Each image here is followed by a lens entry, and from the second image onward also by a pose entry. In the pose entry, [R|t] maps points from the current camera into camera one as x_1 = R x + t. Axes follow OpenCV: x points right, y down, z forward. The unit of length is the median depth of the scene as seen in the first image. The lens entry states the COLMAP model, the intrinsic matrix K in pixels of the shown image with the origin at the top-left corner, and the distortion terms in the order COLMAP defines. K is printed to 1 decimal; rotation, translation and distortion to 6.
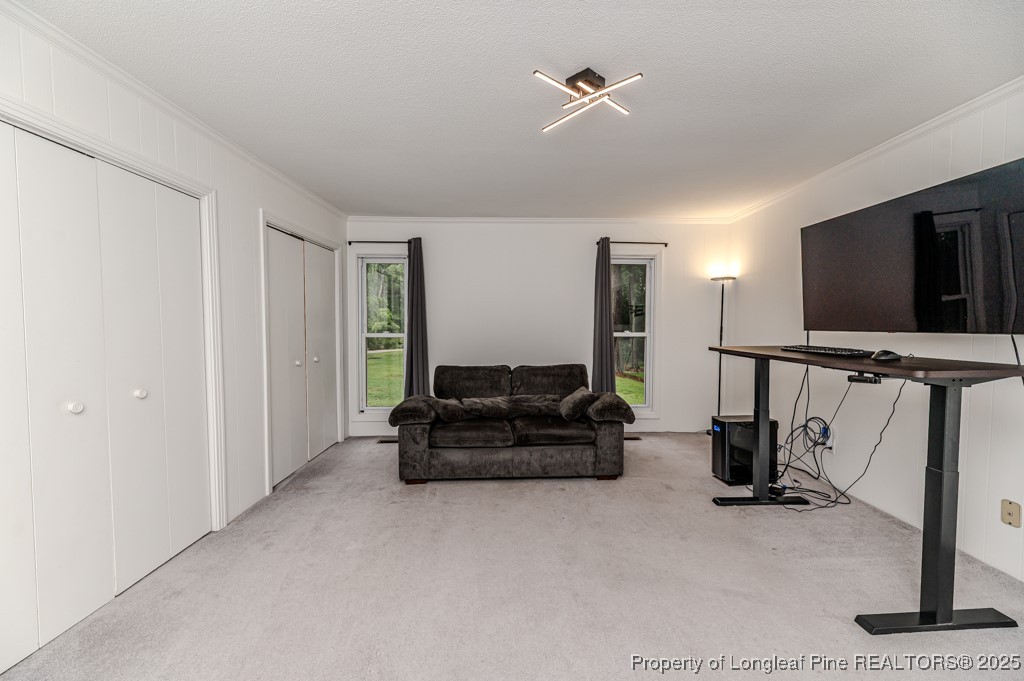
lens RADIAL K [[410.3, 0, 508.6], [0, 410.3, 340.4], [0, 0, 1]] dist [0.004003, -0.000353]
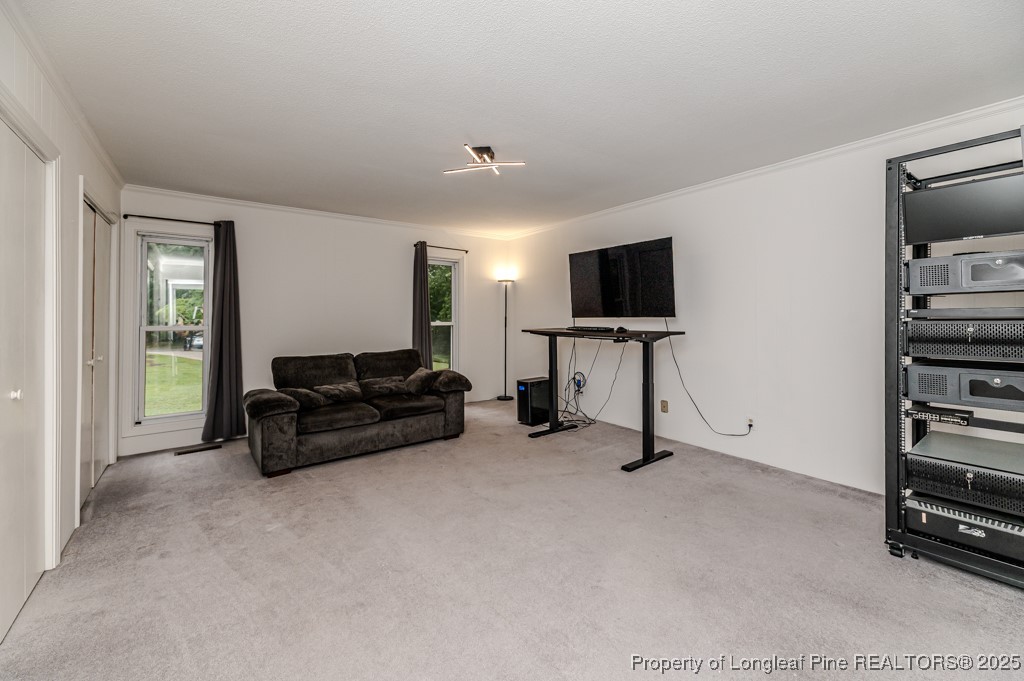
lens RADIAL K [[419.2, 0, 509.6], [0, 419.2, 310.7], [0, 0, 1]] dist [-0.002238, -0.000479]
pose [[0.819246, 0.005149, 0.573419, -0.355323], [0.026948, 0.998509, -0.047466, 0.016551], [-0.572808, 0.054339, 0.817886, -0.165149]]
